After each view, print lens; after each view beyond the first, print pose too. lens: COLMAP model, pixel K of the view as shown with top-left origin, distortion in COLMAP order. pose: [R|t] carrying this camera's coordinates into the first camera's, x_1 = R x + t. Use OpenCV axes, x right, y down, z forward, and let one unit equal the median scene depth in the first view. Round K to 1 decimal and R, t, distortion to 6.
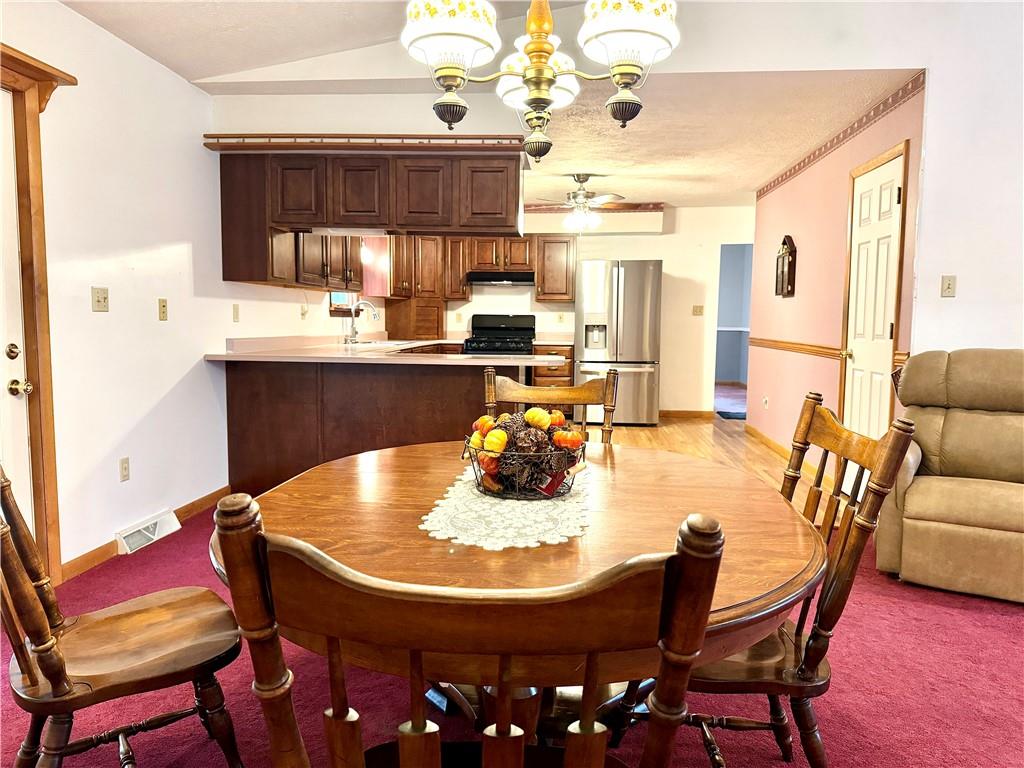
lens RADIAL K [[715.5, 0, 510.9], [0, 715.5, 388.3], [0, 0, 1]] dist [0.047864, -0.055412]
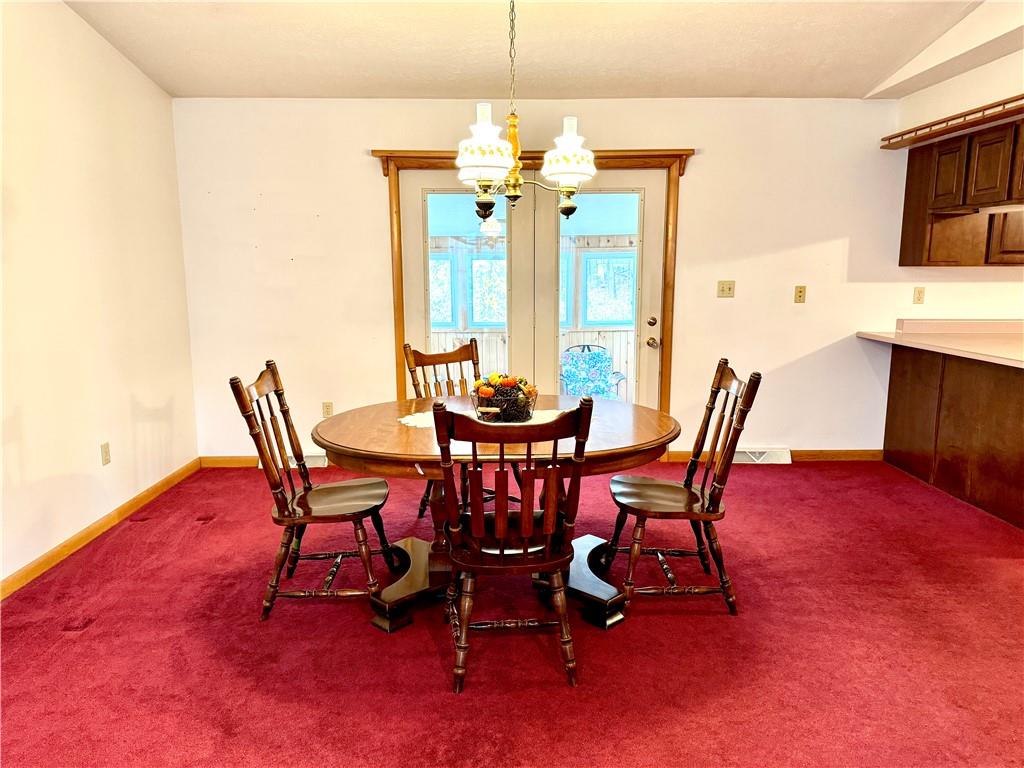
lens RADIAL K [[715.5, 0, 507.1], [0, 715.5, 386.9], [0, 0, 1]] dist [0.047864, -0.055412]
pose [[0.113577, 0.147630, -0.982500, 0.637317], [-0.089976, 0.986363, 0.137810, -0.064868], [0.989447, 0.072749, 0.125311, 0.281604]]
